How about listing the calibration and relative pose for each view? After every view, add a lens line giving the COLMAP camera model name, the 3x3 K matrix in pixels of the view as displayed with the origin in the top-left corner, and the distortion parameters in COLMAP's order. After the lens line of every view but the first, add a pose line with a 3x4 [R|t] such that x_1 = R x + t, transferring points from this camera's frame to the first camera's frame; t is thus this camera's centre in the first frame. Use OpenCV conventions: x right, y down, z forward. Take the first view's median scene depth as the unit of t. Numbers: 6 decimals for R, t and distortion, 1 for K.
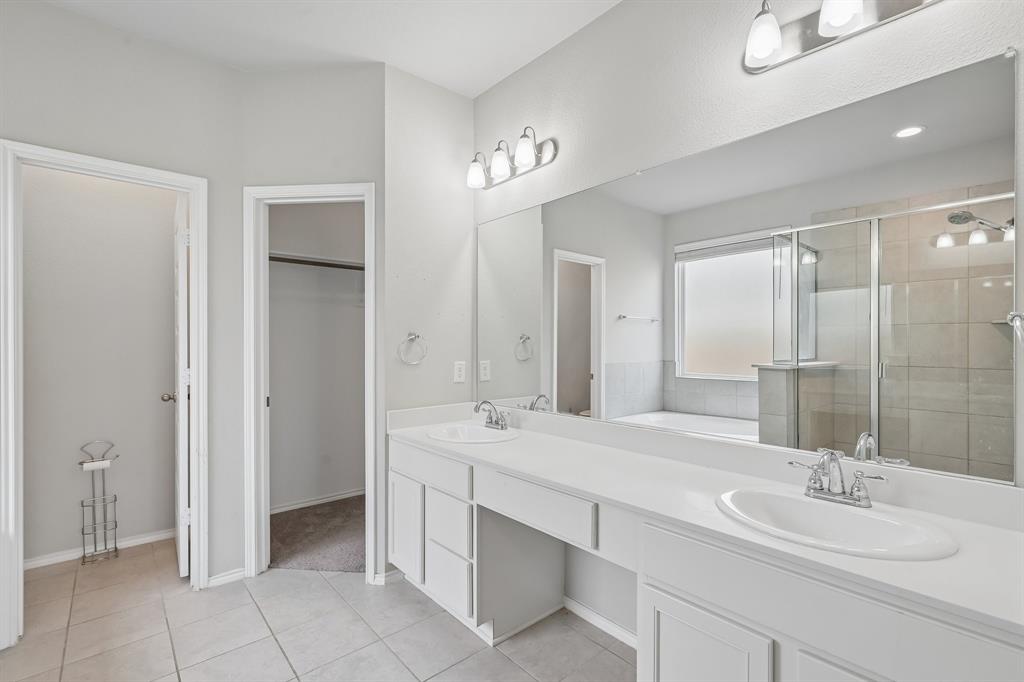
lens RADIAL K [[471.6, 0, 517.5], [0, 471.6, 343.1], [0, 0, 1]] dist [-0.005384, -0.000279]
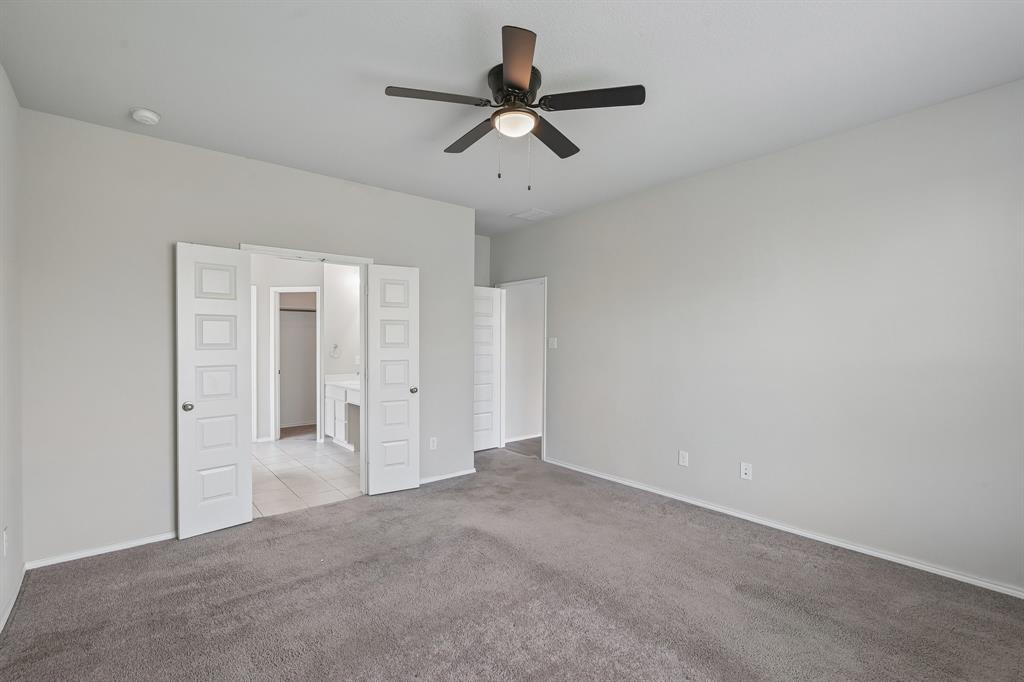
lens RADIAL K [[471.6, 0, 507.2], [0, 471.6, 342.6], [0, 0, 1]] dist [-0.005384, -0.000279]
pose [[0.999370, 0.002432, -0.035400, 0.780690], [-0.002112, 0.999957, 0.009075, -0.055865], [0.035421, -0.008995, 0.999332, -1.480488]]
